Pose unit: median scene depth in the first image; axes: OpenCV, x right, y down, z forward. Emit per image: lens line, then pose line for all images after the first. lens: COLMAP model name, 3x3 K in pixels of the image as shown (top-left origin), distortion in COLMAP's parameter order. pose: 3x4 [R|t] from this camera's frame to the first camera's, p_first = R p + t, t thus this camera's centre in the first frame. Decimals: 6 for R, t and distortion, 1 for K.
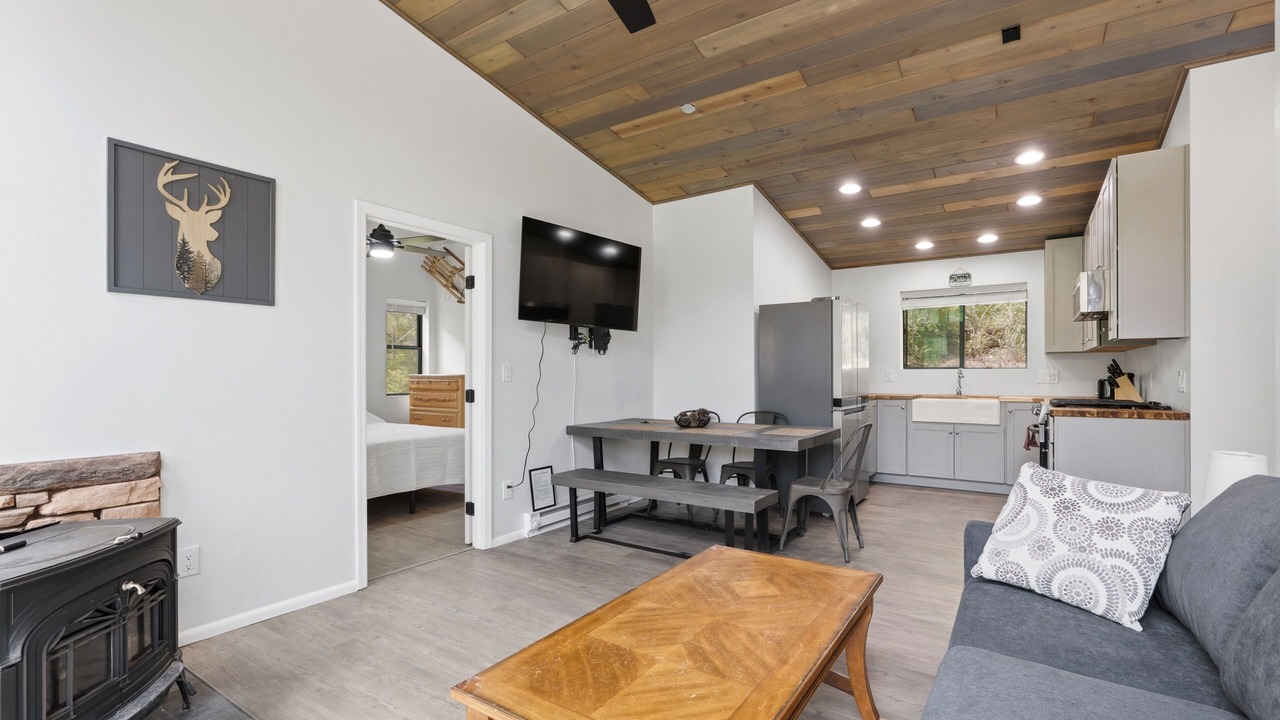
lens RADIAL K [[587.9, 0, 631.1], [0, 587.9, 372.2], [0, 0, 1]] dist [-0.001773, 0.000065]
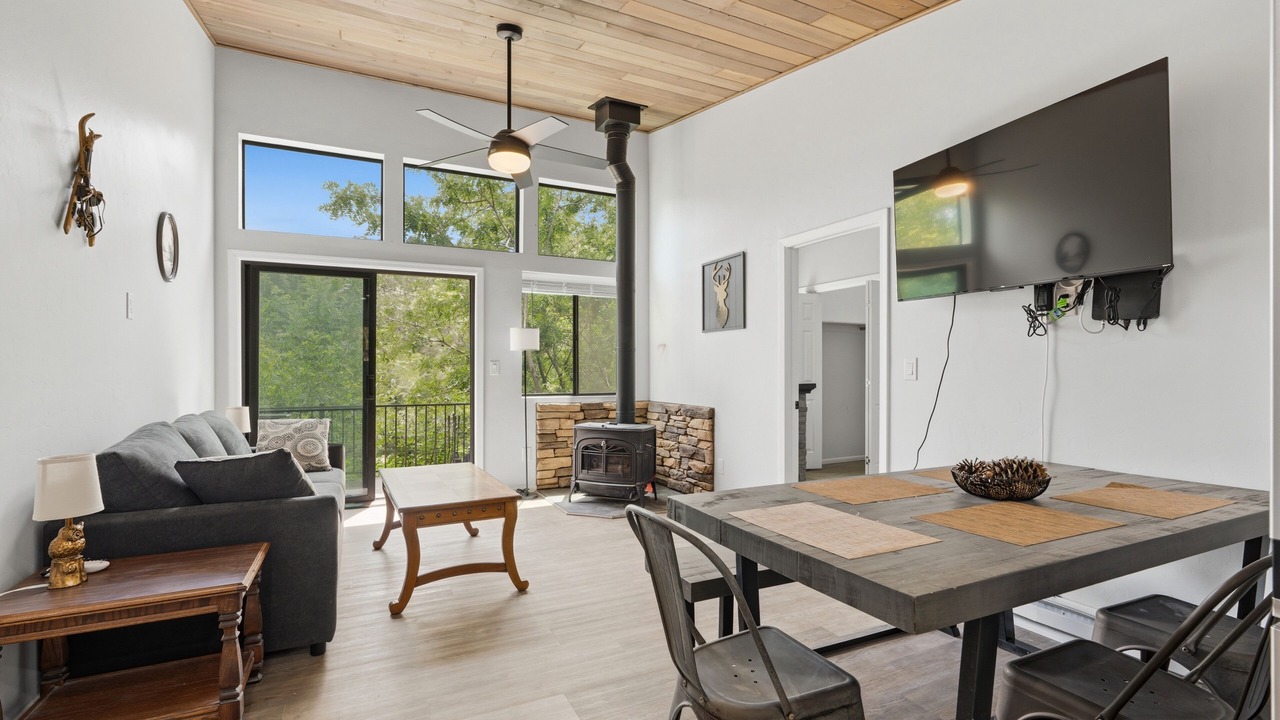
lens RADIAL K [[579.9, 0, 641.6], [0, 579.9, 367.3], [0, 0, 1]] dist [-0.004401, 0.000128]
pose [[-0.489857, -0.000387, -0.871803, 0.774802], [0.003550, 0.999991, -0.002439, -0.001798], [0.871796, -0.004290, -0.489851, 1.268584]]
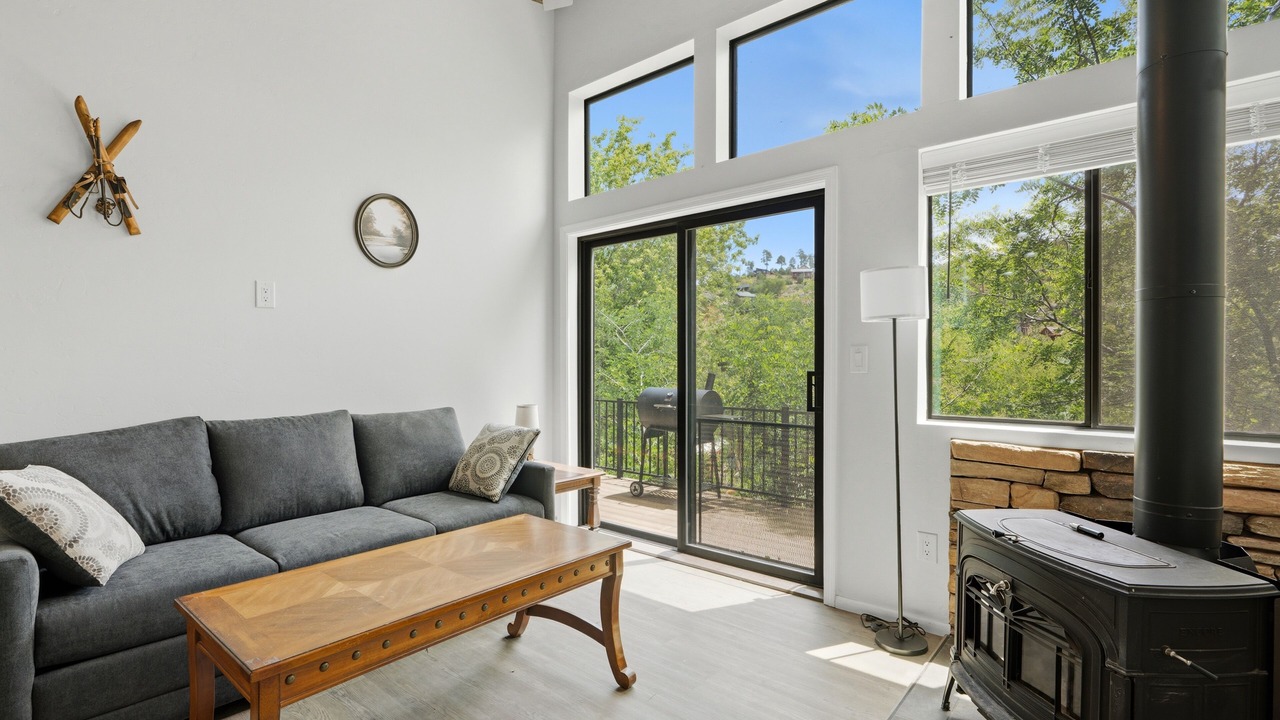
lens RADIAL K [[593.6, 0, 631.5], [0, 593.6, 369.0], [0, 0, 1]] dist [-0.001296, 0.001180]
pose [[-0.994630, -0.001372, 0.103486, -0.167198], [-0.001113, 0.999996, 0.002563, 0.006210], [-0.103489, 0.002434, -0.994628, 0.990832]]
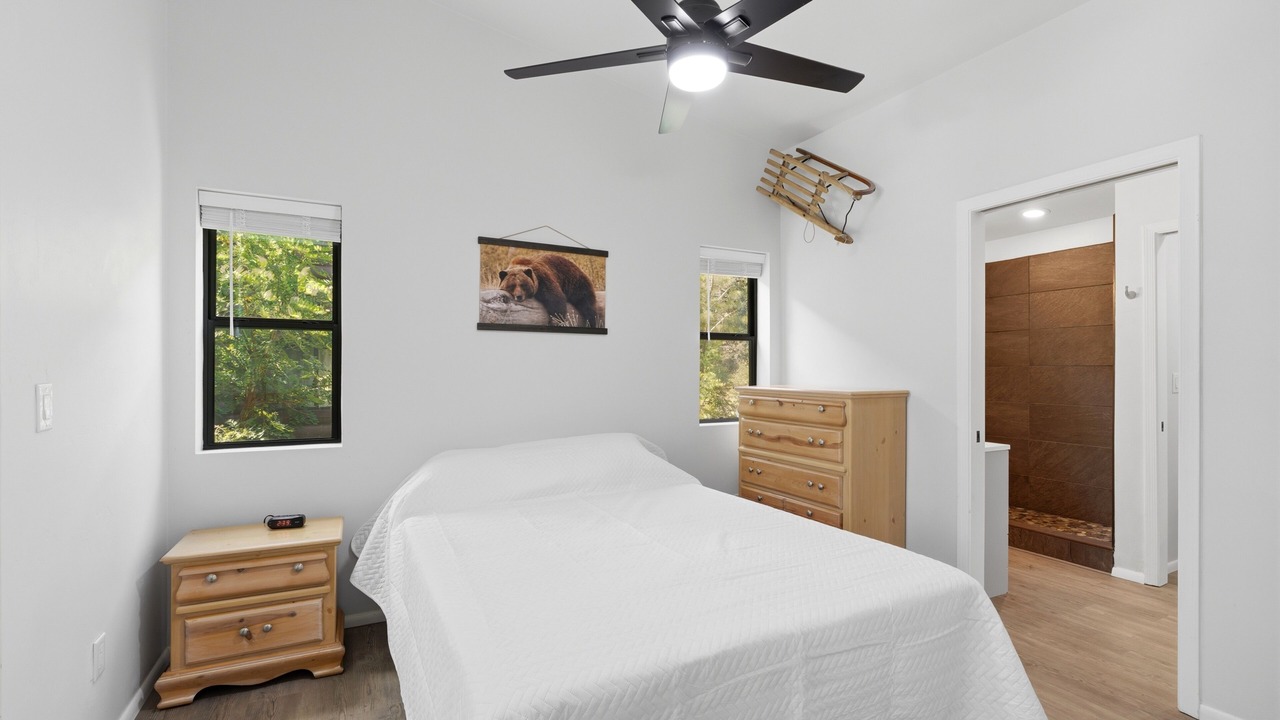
lens RADIAL K [[563.0, 0, 617.4], [0, 563.0, 371.4], [0, 0, 1]] dist [-0.002359, -0.000061]
pose [[0.866415, 0.001403, -0.499323, -0.432895], [0.002055, 0.999978, 0.006377, -0.027075], [0.499320, -0.006551, 0.866393, 0.999257]]
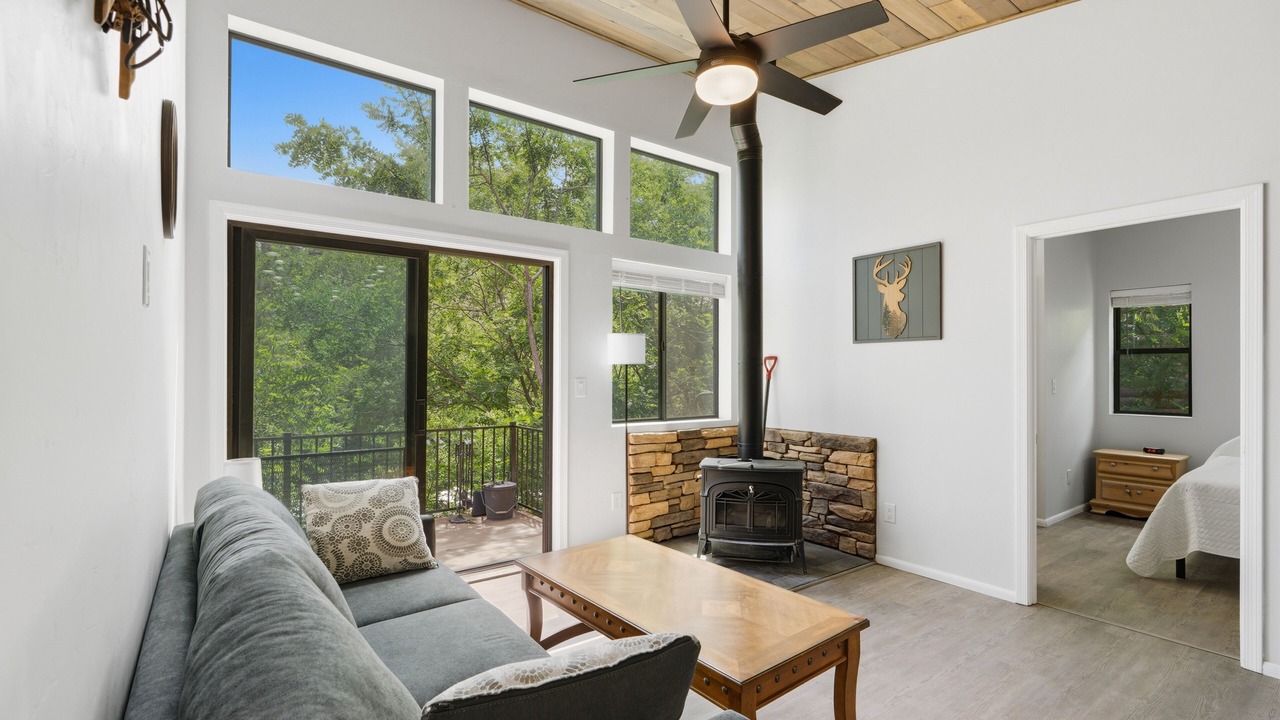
lens RADIAL K [[579.9, 0, 641.6], [0, 579.9, 367.3], [0, 0, 1]] dist [-0.004401, 0.000128]
pose [[-0.322691, -0.007727, -0.946473, 0.661600], [0.001343, 0.999962, -0.008621, -0.034931], [0.946503, -0.004053, -0.322668, 0.647758]]
